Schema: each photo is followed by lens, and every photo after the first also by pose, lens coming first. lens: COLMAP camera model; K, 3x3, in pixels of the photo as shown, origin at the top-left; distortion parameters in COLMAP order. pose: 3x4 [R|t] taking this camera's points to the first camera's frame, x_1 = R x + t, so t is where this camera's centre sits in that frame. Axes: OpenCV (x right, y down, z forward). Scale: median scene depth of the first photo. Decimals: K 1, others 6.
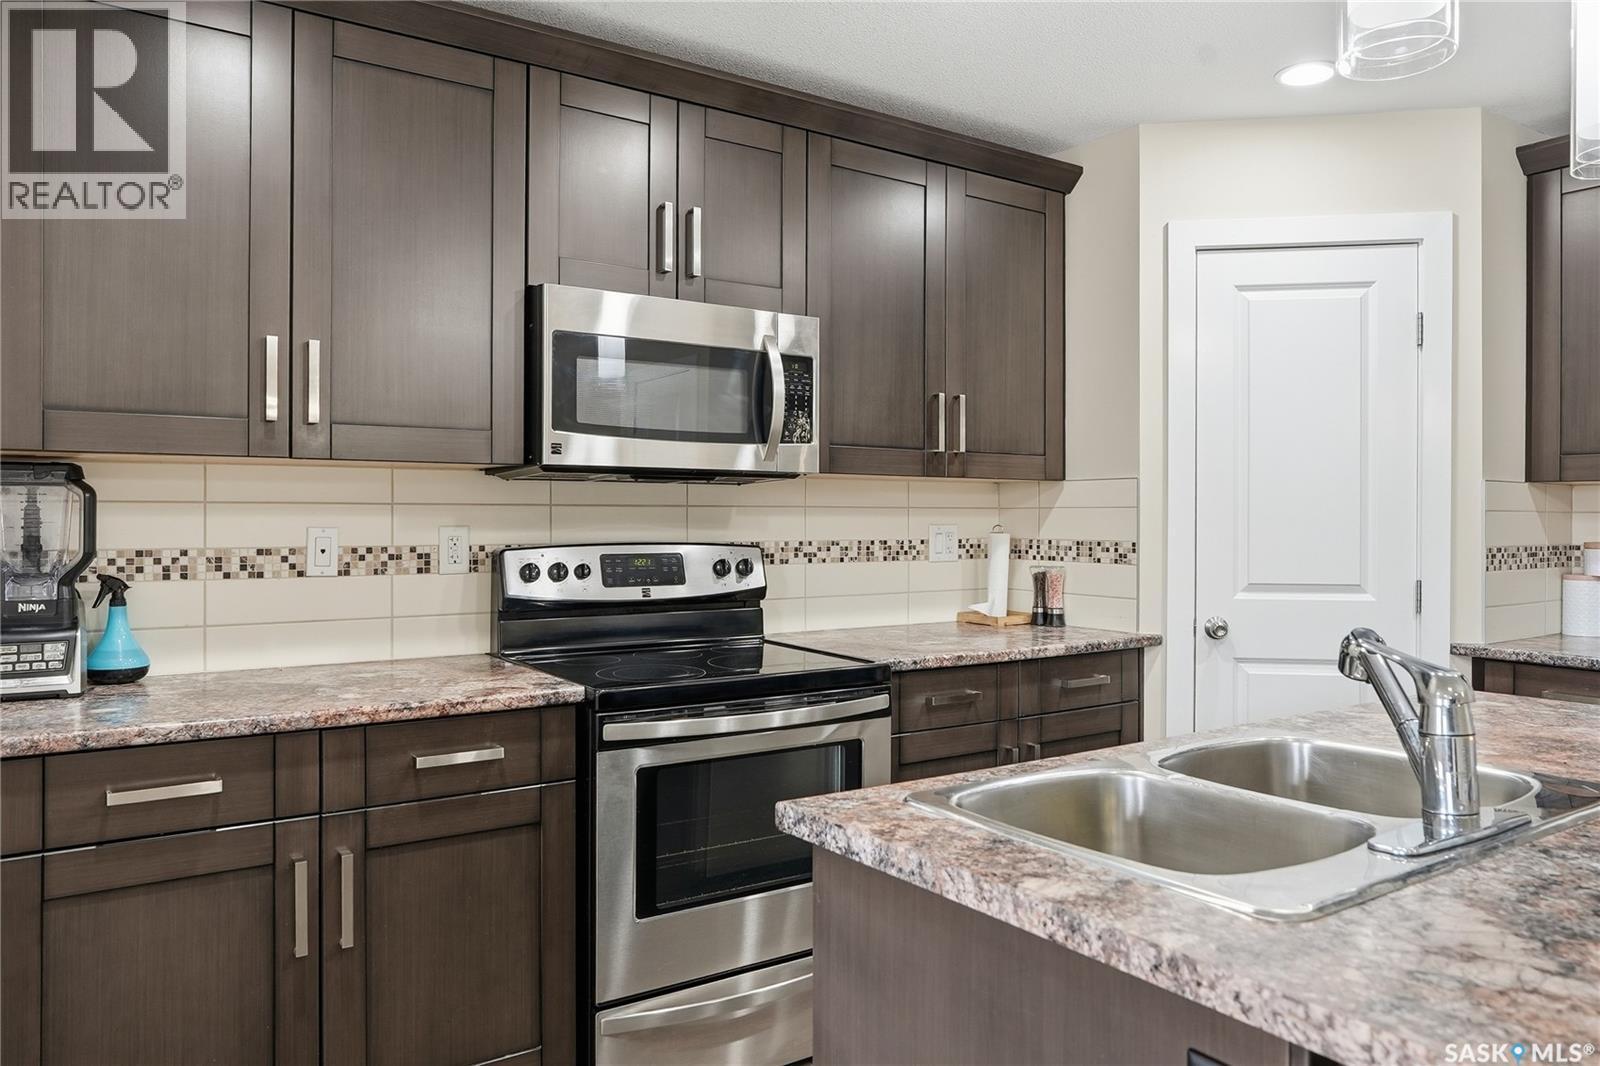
lens RADIAL K [[1110.8, 0, 797.1], [0, 1110.8, 516.9], [0, 0, 1]] dist [-0.012227, 0.001235]
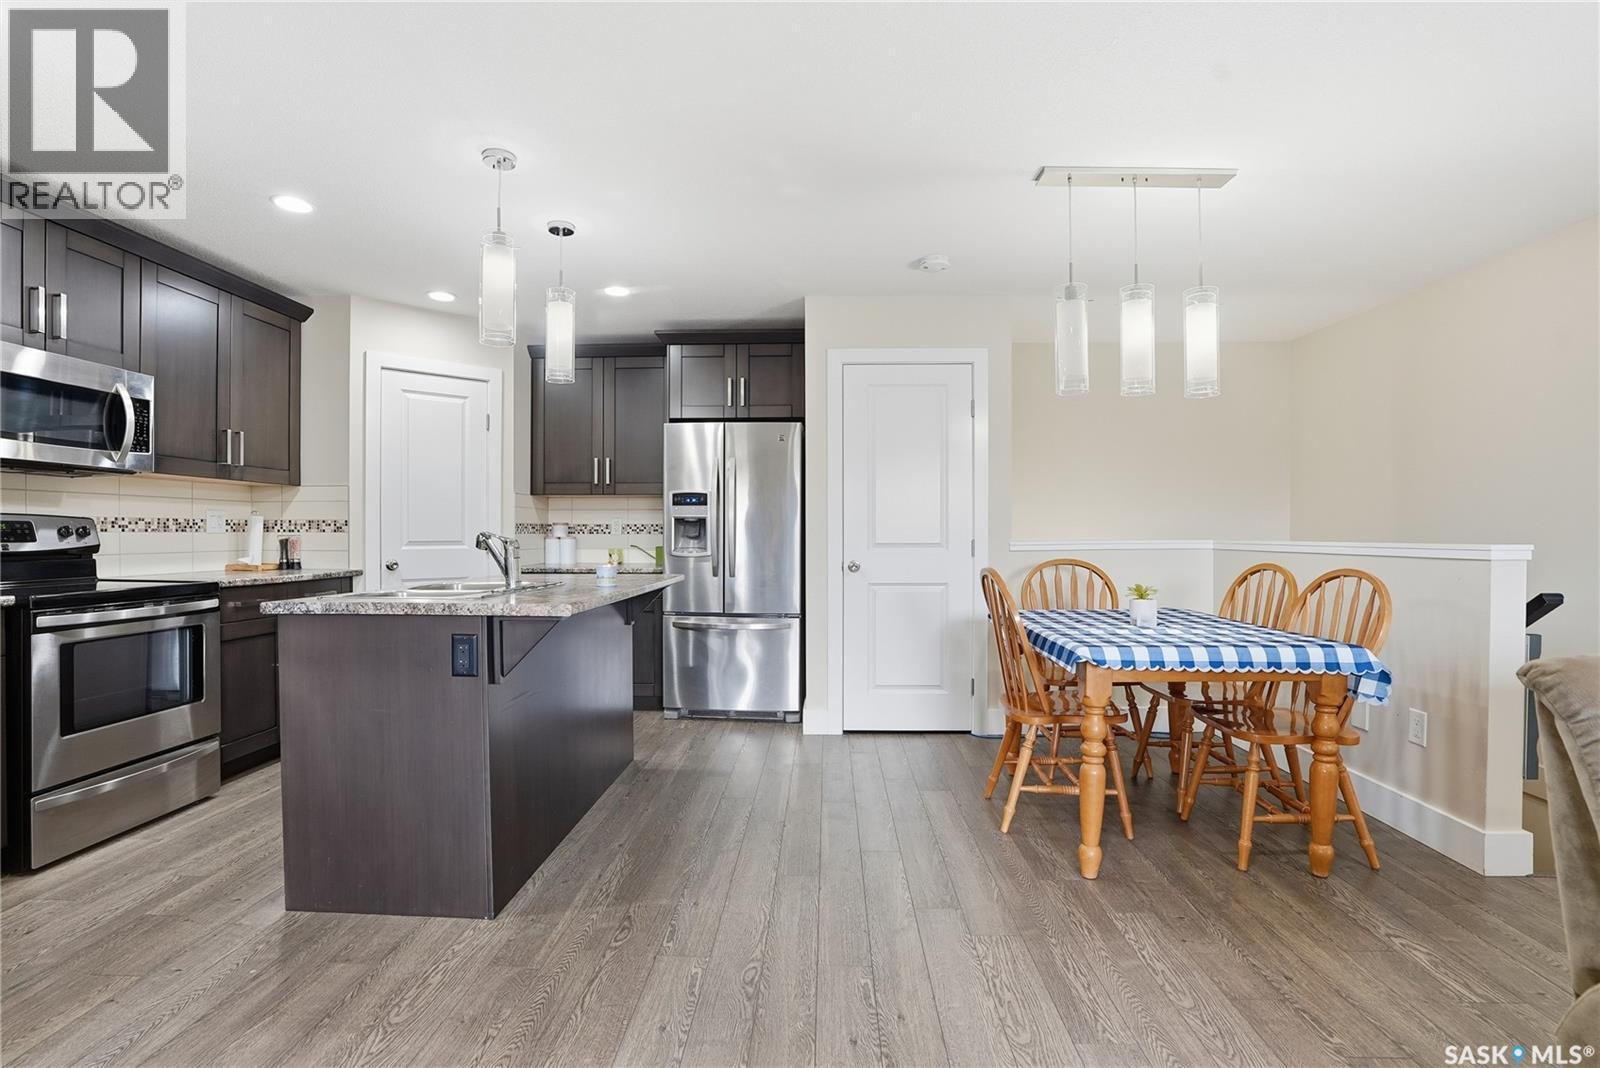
lens RADIAL K [[762.4, 0, 793.0], [0, 762.4, 539.5], [0, 0, 1]] dist [-0.065869, 0.025198]
pose [[0.604681, -0.008576, 0.796422, -0.249680], [0.001314, 0.999951, 0.009769, 0.046062], [-0.796467, -0.004861, 0.604662, -0.363577]]
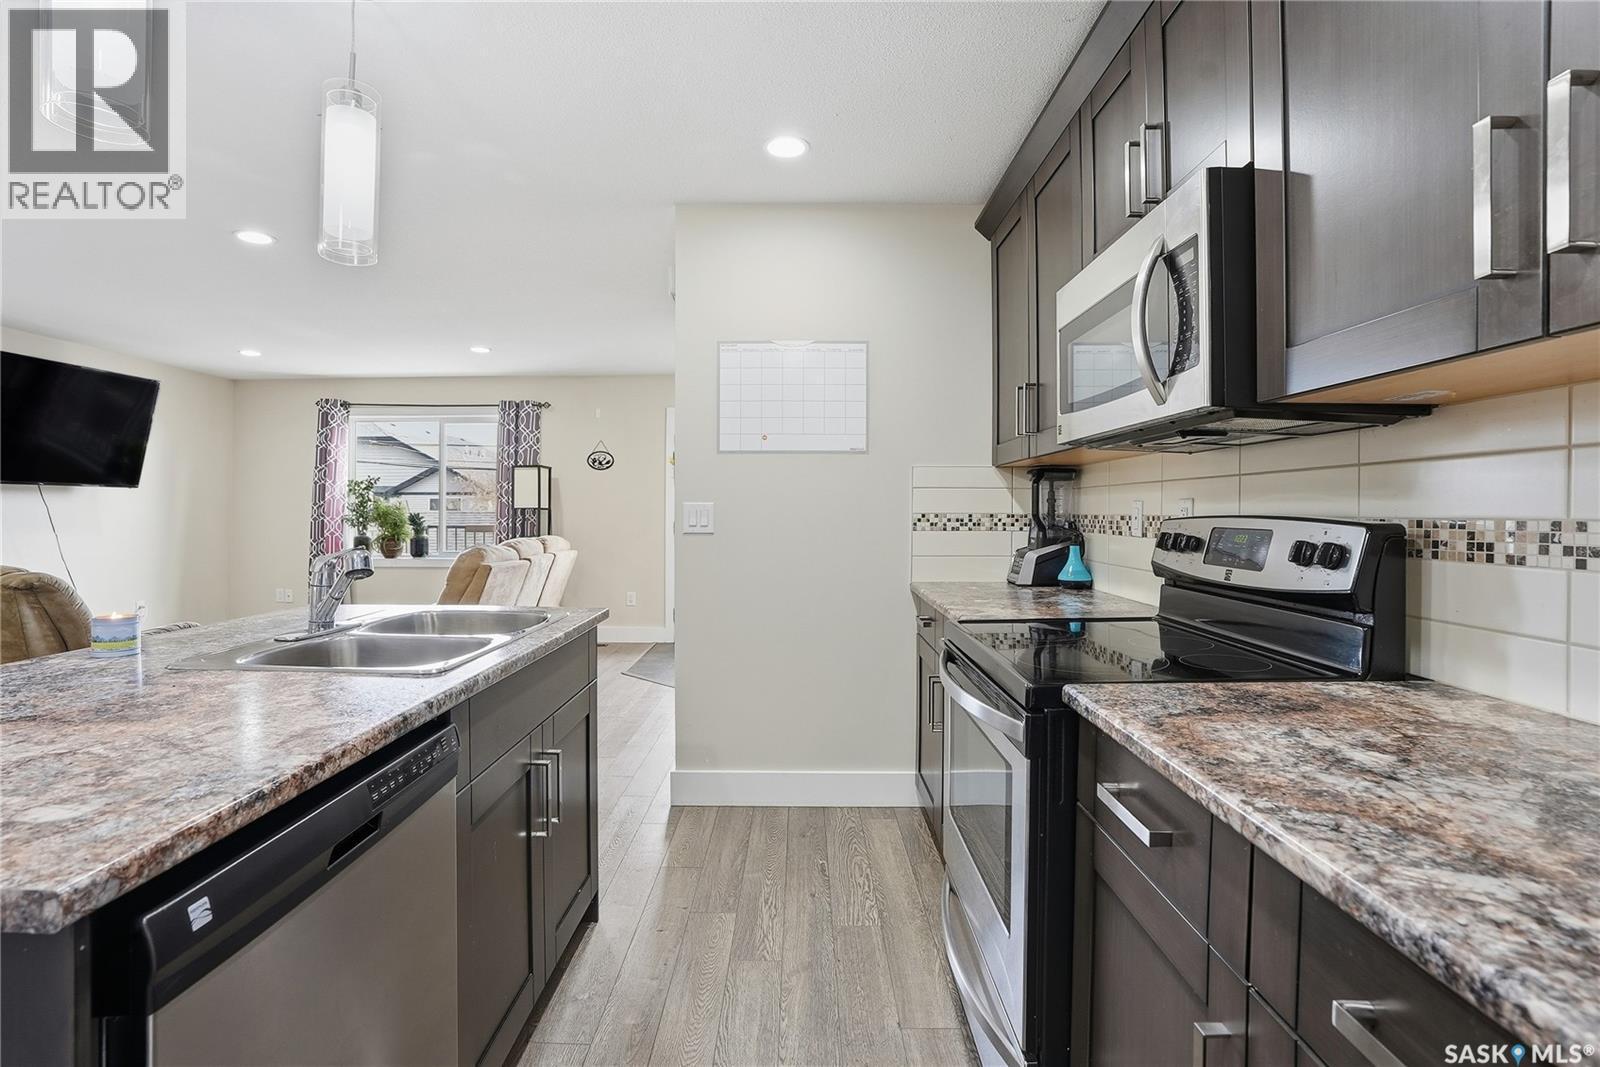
lens RADIAL K [[759.2, 0, 794.6], [0, 759.2, 519.7], [0, 0, 1]] dist [-0.064372, 0.024112]
pose [[-0.575804, 0.006332, -0.817564, 0.463730], [-0.003094, 0.999946, 0.009924, 0.020453], [0.817582, 0.008243, -0.575753, 0.965019]]
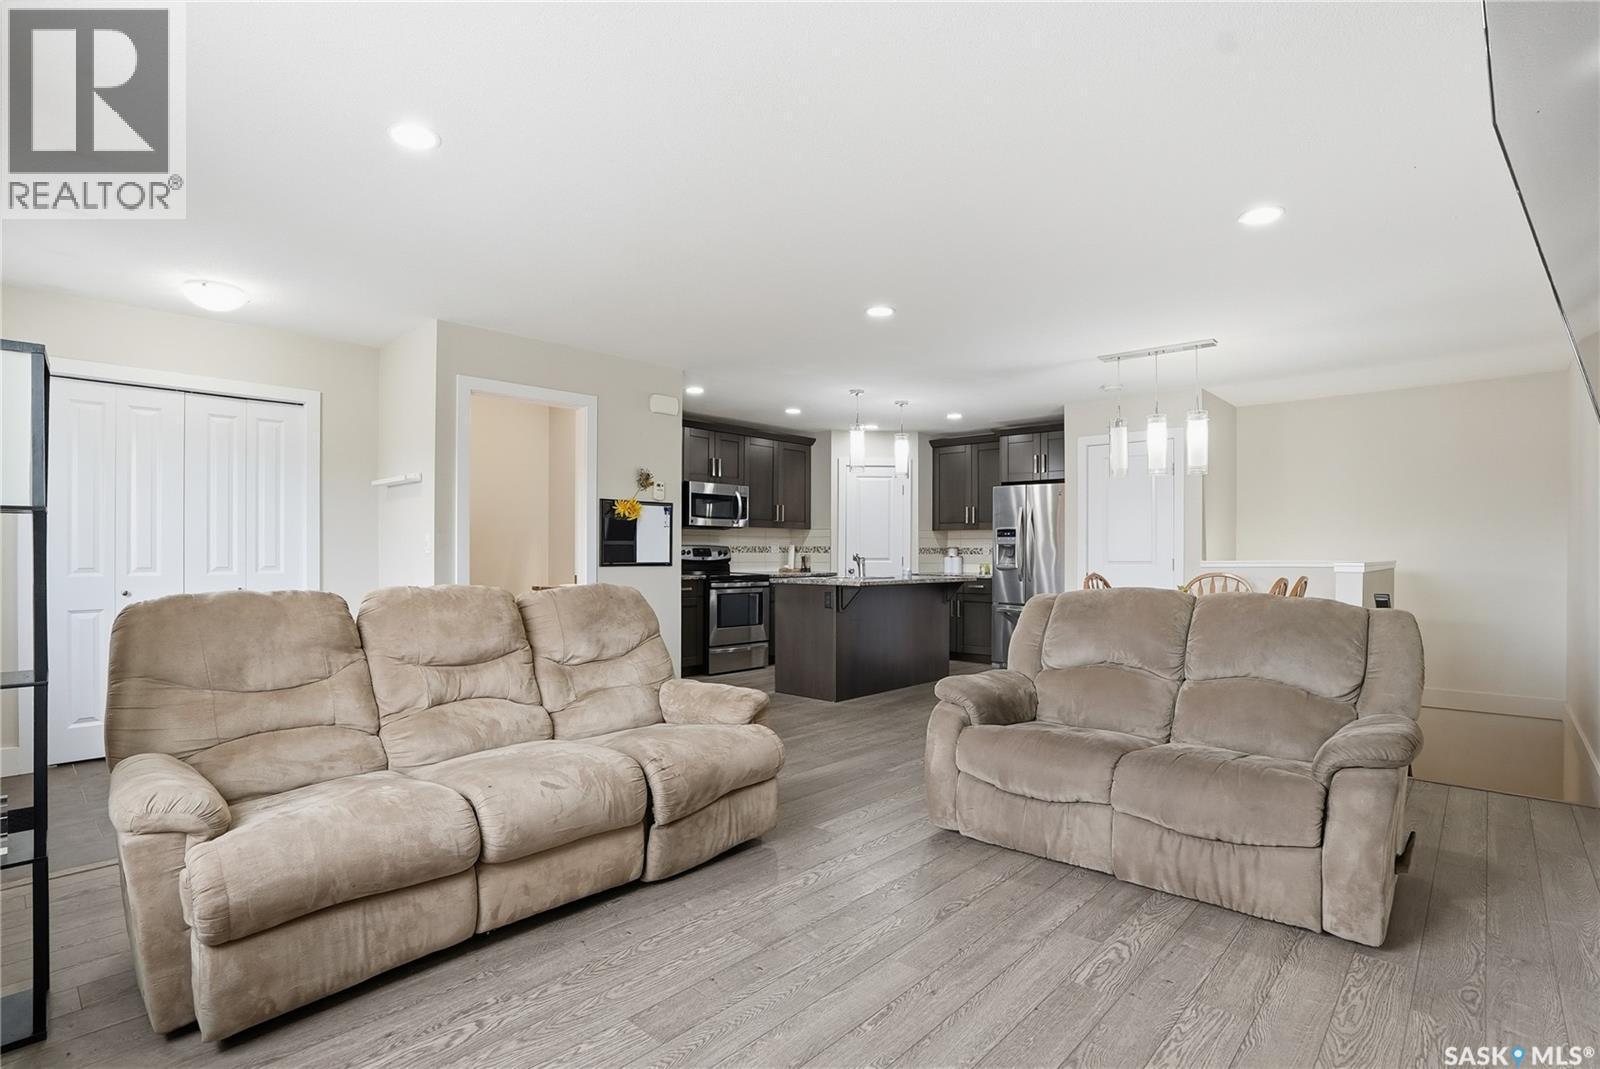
lens RADIAL K [[778.1, 0, 787.0], [0, 778.1, 542.6], [0, 0, 1]] dist [-0.070058, 0.027572]
pose [[0.977509, 0.003168, 0.210869, -0.379499], [-0.000671, 0.999929, -0.011909, 0.041609], [-0.210892, 0.011499, 0.977442, -1.503028]]
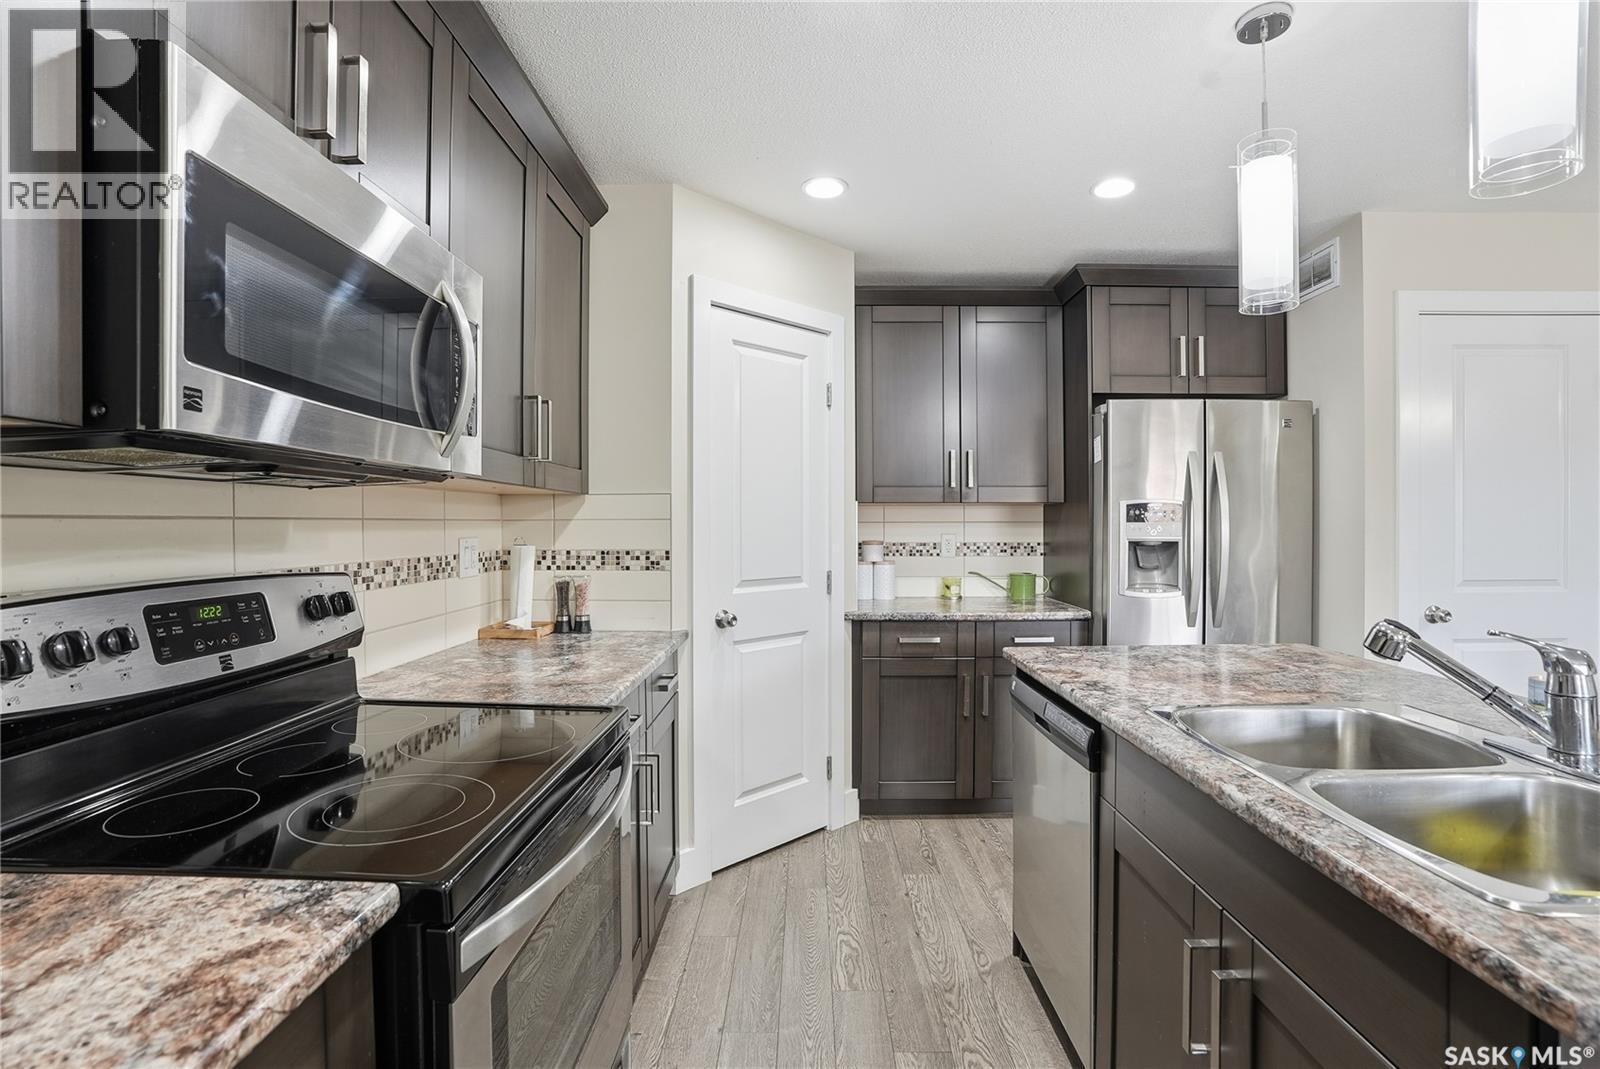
lens RADIAL K [[754.9, 0, 800.0], [0, 754.9, 534.5], [0, 0, 1]] dist [-0.068226, 0.031007]
pose [[0.574011, -0.015760, 0.818696, -0.256682], [0.003821, 0.999855, 0.016568, -0.005811], [-0.818839, -0.006382, 0.573988, 0.475413]]
